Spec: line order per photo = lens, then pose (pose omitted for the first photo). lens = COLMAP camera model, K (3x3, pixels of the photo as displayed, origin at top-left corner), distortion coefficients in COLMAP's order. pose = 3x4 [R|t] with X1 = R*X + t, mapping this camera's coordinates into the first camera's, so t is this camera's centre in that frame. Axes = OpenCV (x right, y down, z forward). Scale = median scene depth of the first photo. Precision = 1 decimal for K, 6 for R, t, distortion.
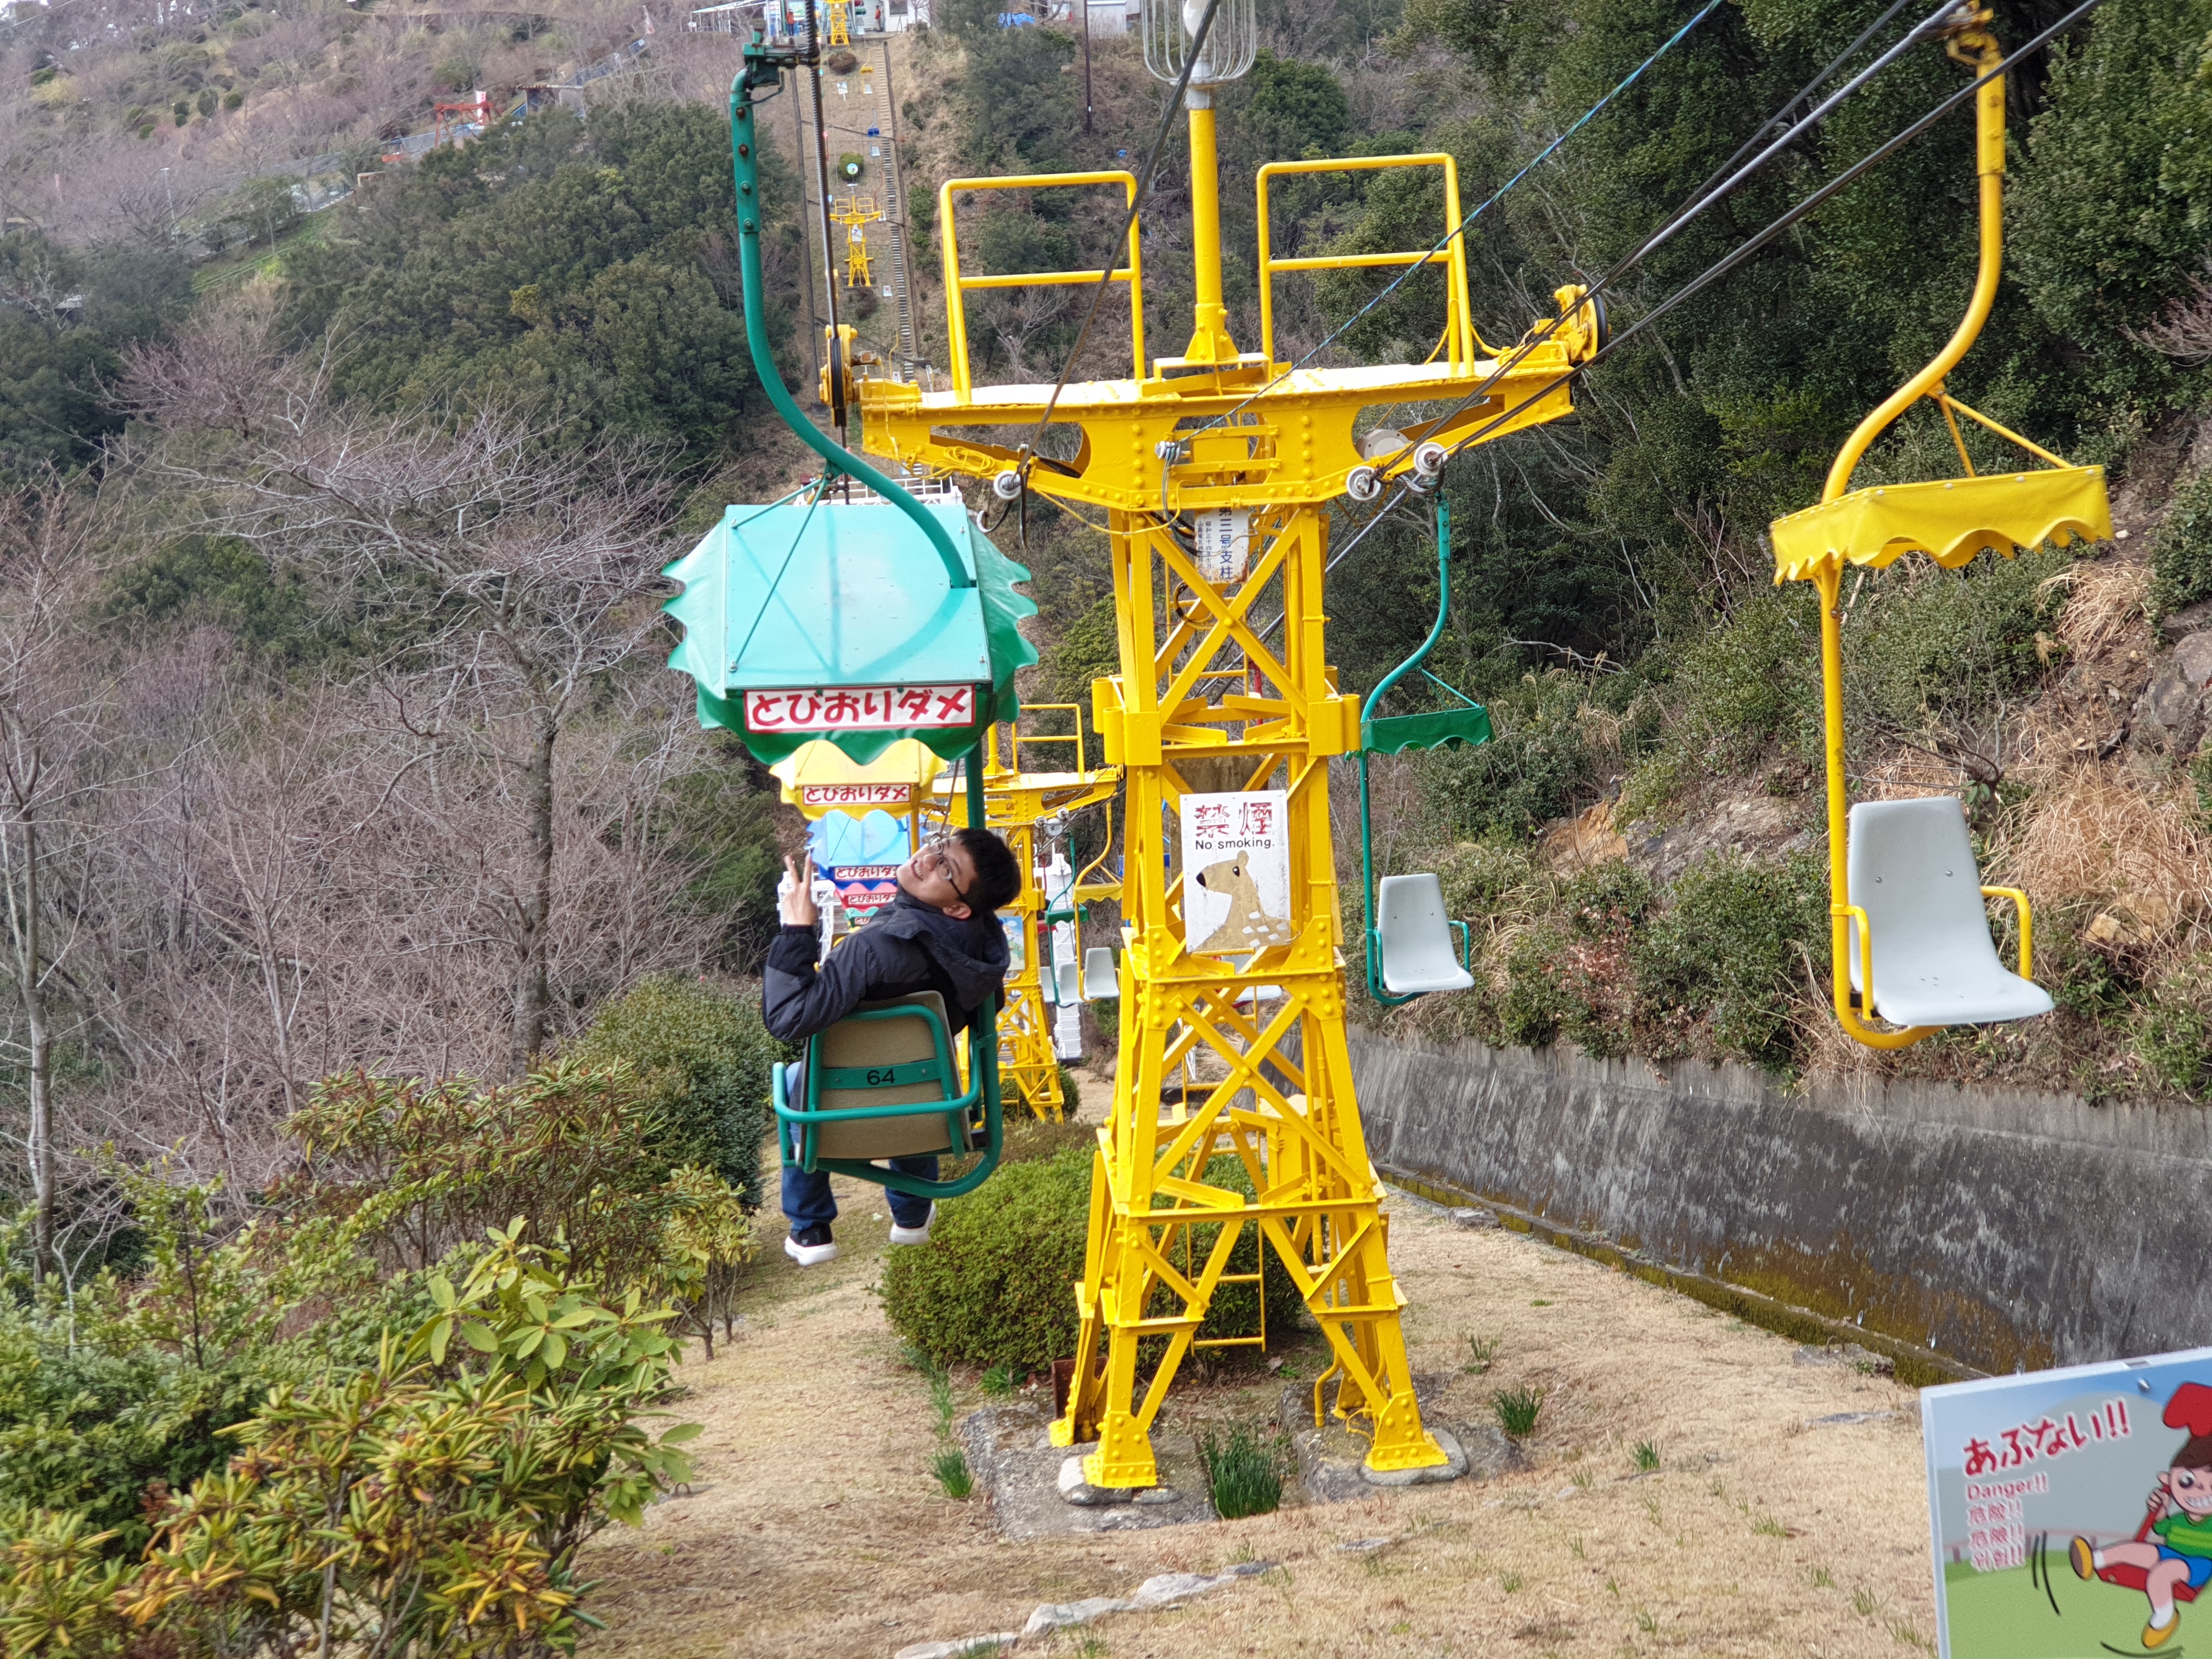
lens RADIAL K [[2645.5, 0, 1106.0], [0, 2645.5, 829.5], [0, 0, 1]] dist [0.076945, 0.005166]
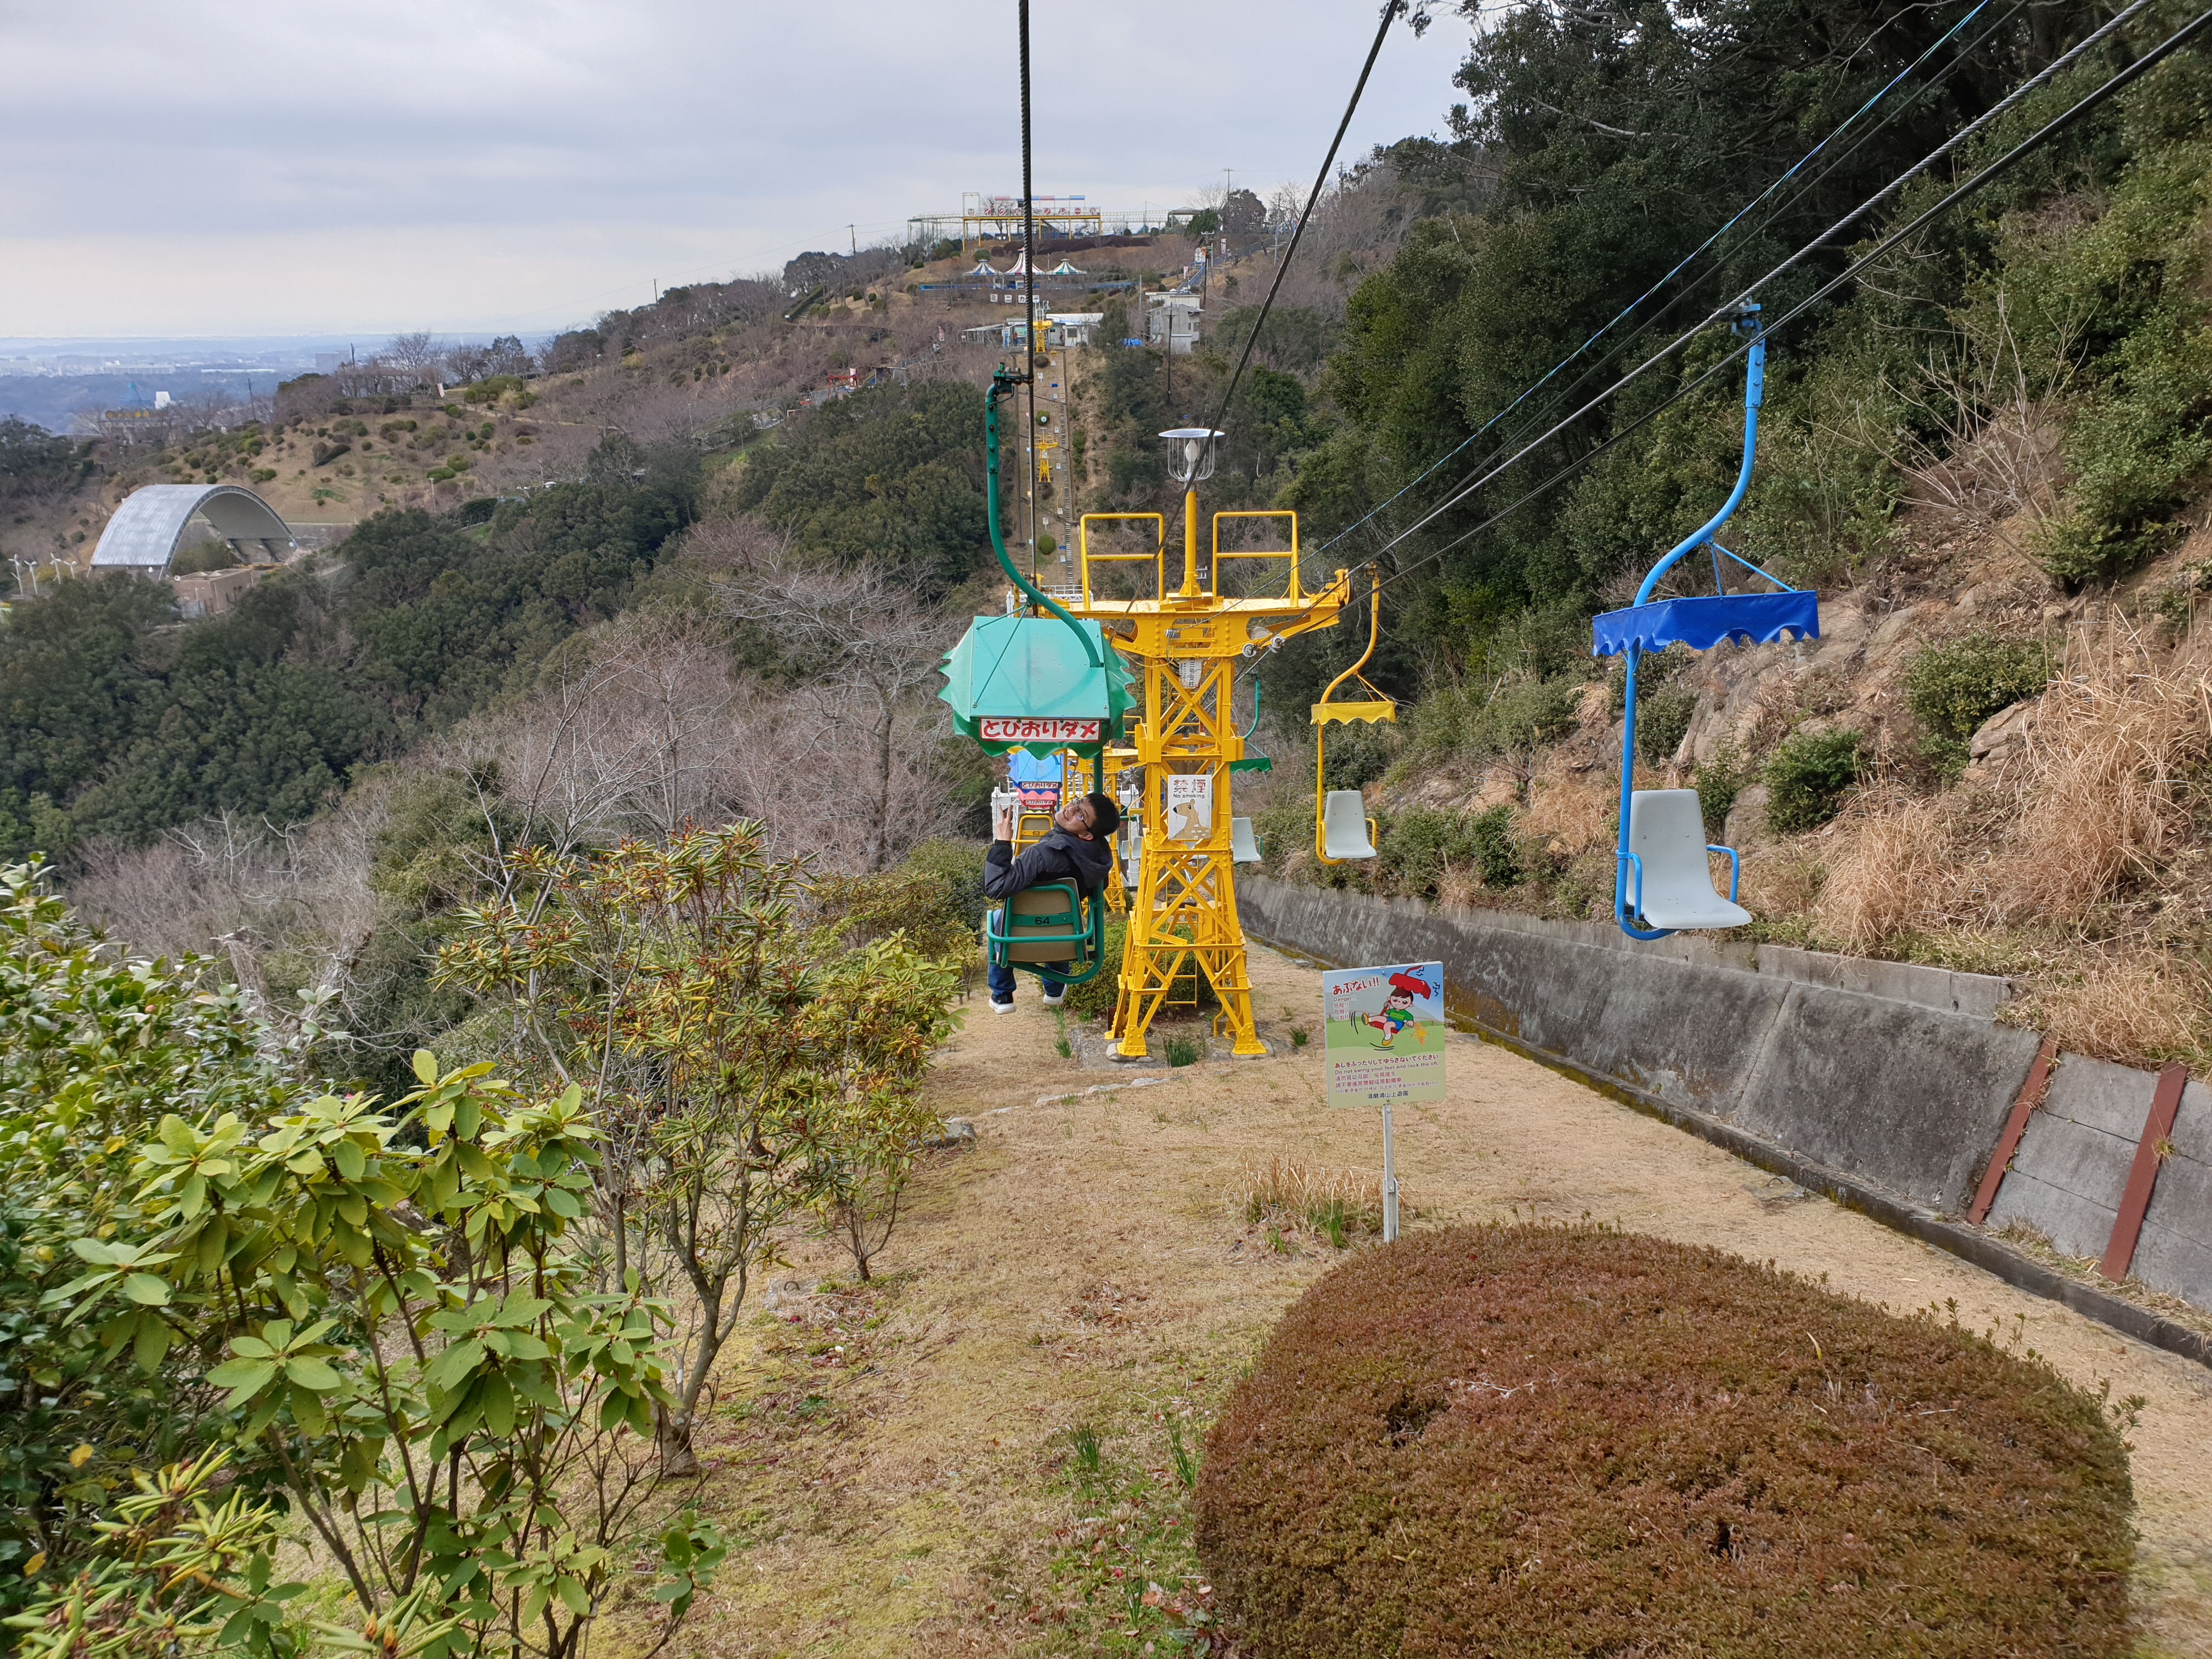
lens RADIAL K [[1673.0, 0, 1106.0], [0, 1673.0, 829.5], [0, 0, 1]] dist [-0.000818, -0.000371]
pose [[0.997930, 0.046760, -0.044148, 0.037144], [-0.044624, 0.997841, 0.048182, -0.031164], [0.046306, -0.046113, 0.997862, -0.488063]]
